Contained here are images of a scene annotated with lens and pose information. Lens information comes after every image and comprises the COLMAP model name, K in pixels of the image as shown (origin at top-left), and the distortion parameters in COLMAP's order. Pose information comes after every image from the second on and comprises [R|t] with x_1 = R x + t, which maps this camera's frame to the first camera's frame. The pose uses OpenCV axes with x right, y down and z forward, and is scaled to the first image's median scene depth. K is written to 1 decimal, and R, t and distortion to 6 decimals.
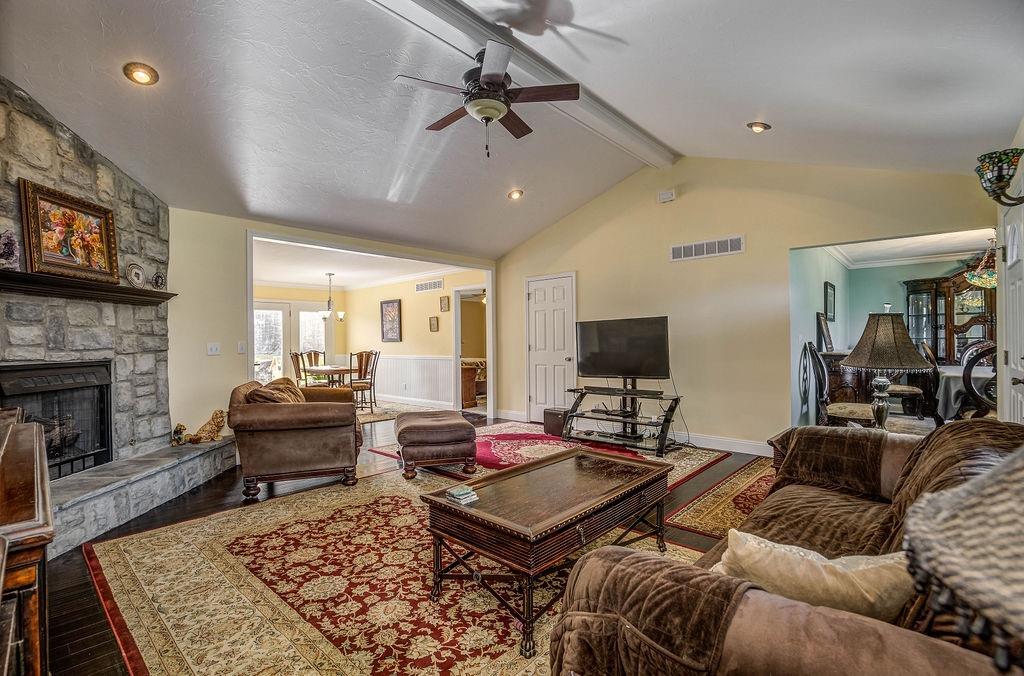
lens RADIAL K [[472.2, 0, 501.6], [0, 472.2, 341.0], [0, 0, 1]] dist [-0.028028, 0.004145]
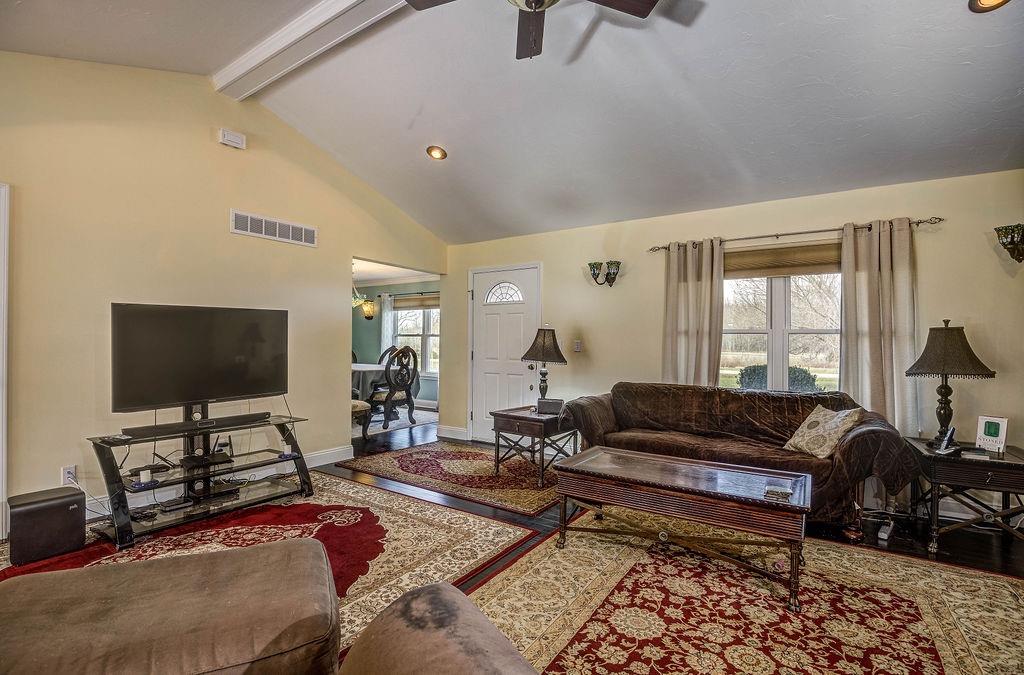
lens RADIAL K [[472.2, 0, 505.4], [0, 472.2, 338.6], [0, 0, 1]] dist [-0.028028, 0.004145]
pose [[-0.160945, 0.017674, 0.986805, -0.629485], [-0.006263, 0.999801, -0.018928, 0.005893], [-0.986943, -0.009226, -0.160803, 1.099071]]
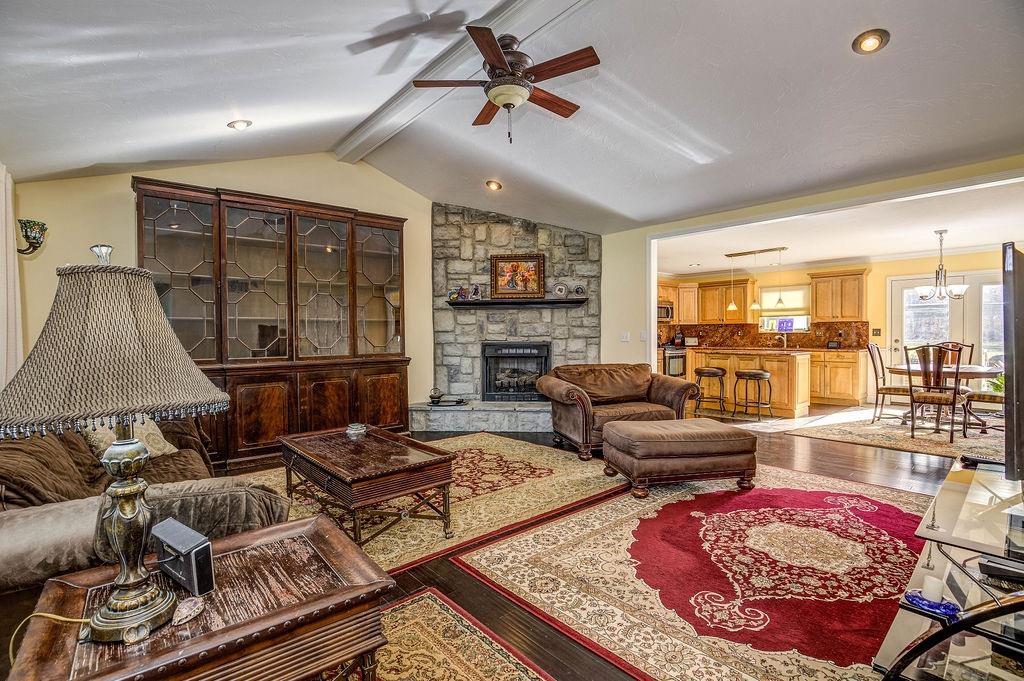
lens RADIAL K [[468.8, 0, 505.8], [0, 468.8, 342.4], [0, 0, 1]] dist [-0.024369, 0.000703]
pose [[-0.107449, 0.029115, -0.993784, 0.909129], [0.006137, 0.999571, 0.028621, -0.008624], [0.994192, -0.003024, -0.107582, 1.058257]]
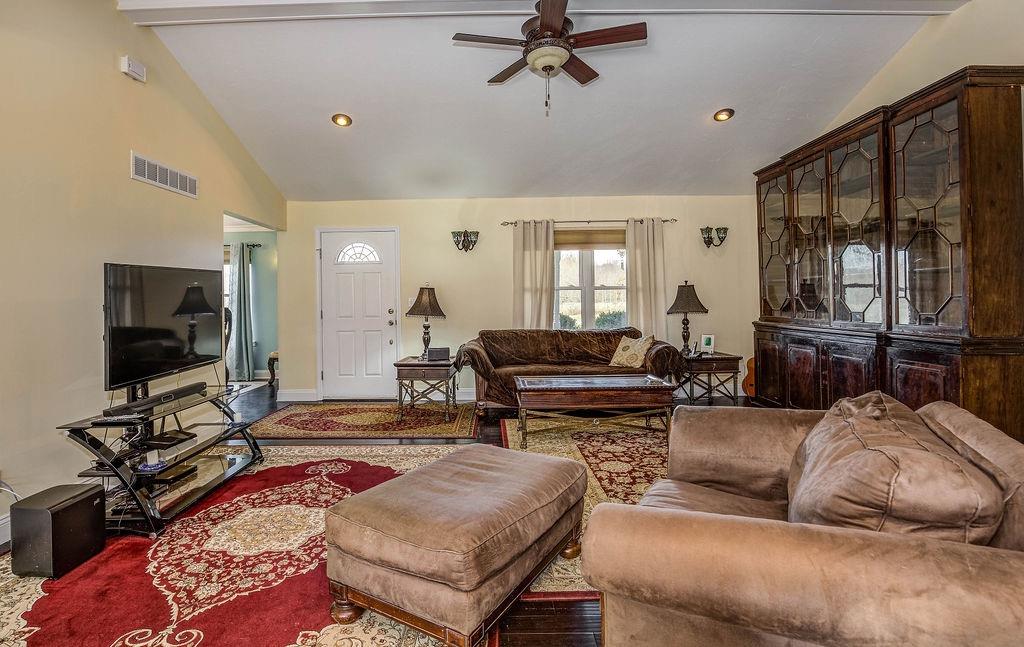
lens RADIAL K [[506.0, 0, 494.8], [0, 506.0, 292.8], [0, 0, 1]] dist [-0.018340, 0.000487]
pose [[-0.688142, 0.027274, 0.725063, -0.668113], [0.022040, 0.999618, -0.016683, 0.001312], [-0.725241, 0.004500, -0.688480, 1.729582]]
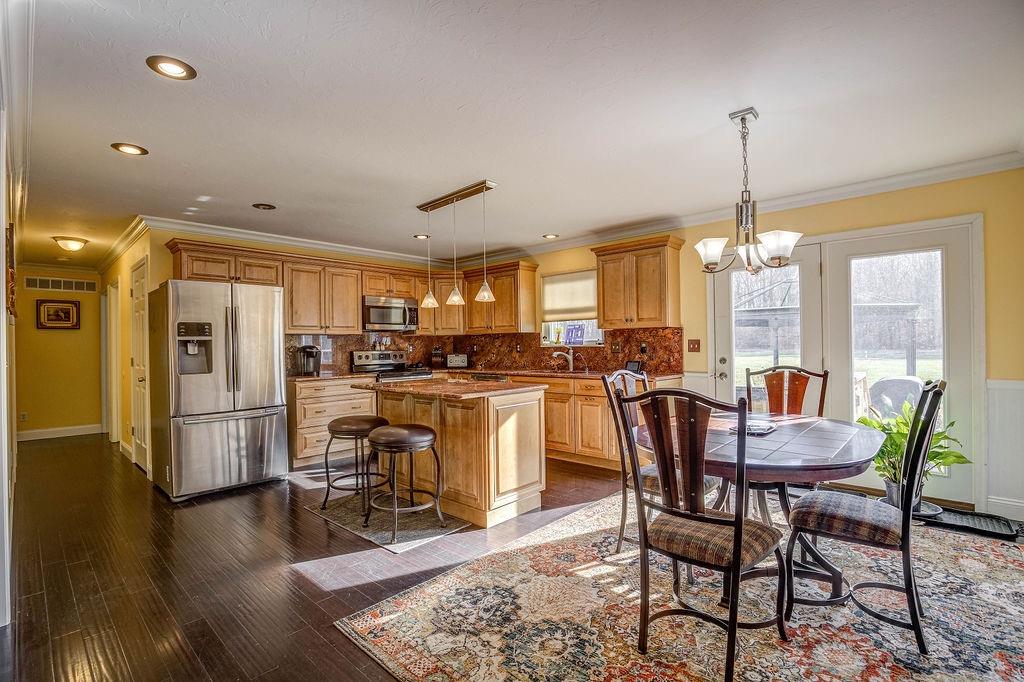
lens RADIAL K [[468.8, 0, 505.5], [0, 468.8, 345.4], [0, 0, 1]] dist [-0.024369, 0.000703]
pose [[0.003280, 0.010624, -0.999938, -0.174911], [0.012552, 0.999864, 0.010665, -0.003887], [0.999916, -0.012586, 0.003146, 2.053089]]
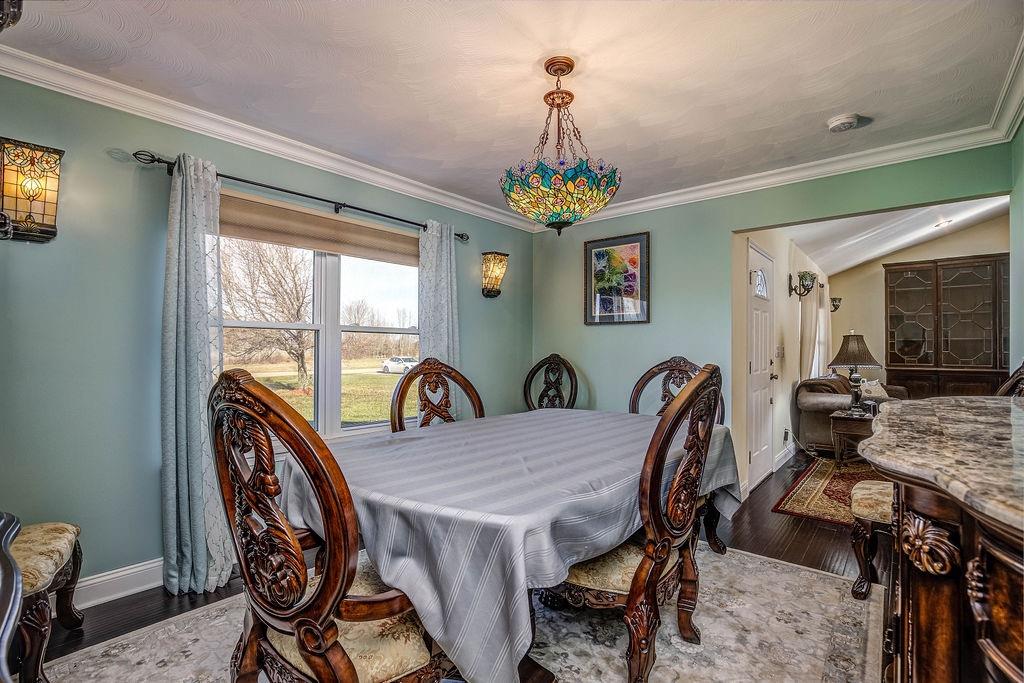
lens RADIAL K [[468.8, 0, 509.1], [0, 468.8, 346.8], [0, 0, 1]] dist [-0.024369, 0.000703]
pose [[-0.999200, 0.006568, -0.039450, 1.623805], [0.006610, 0.999978, -0.000938, -0.019801], [0.039443, -0.001198, -0.999221, 2.007779]]
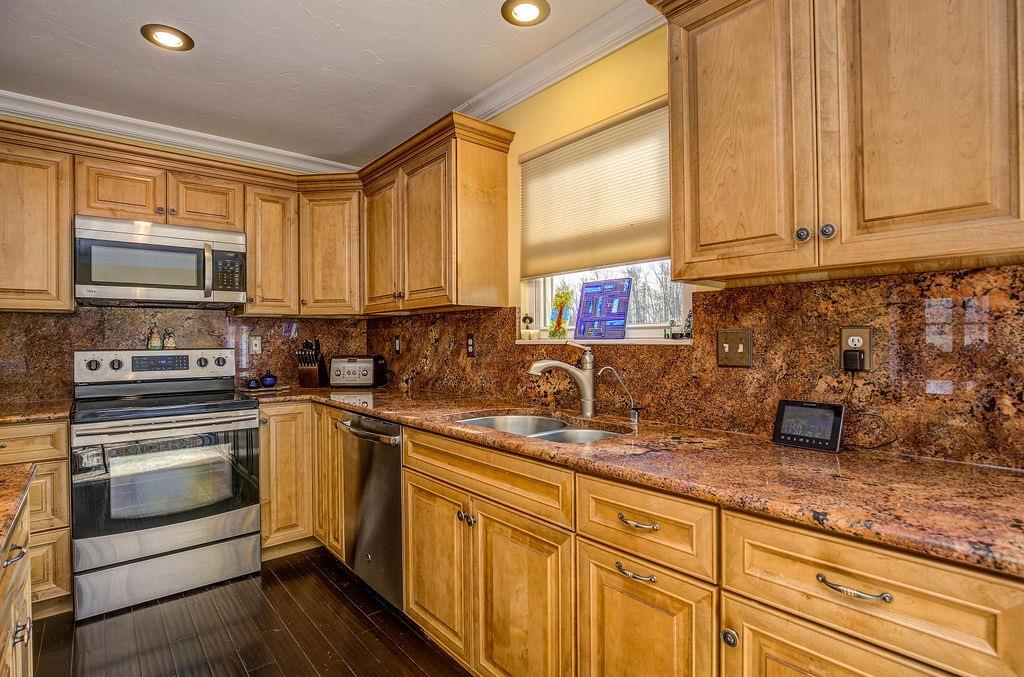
lens RADIAL K [[495.4, 0, 505.5], [0, 495.4, 339.1], [0, 0, 1]] dist [-0.025078, 0.001265]
pose [[-0.117091, 0.011419, -0.993056, -1.161952], [0.008098, 0.999912, 0.010543, 0.007165], [0.993088, -0.006807, -0.117173, 2.246906]]
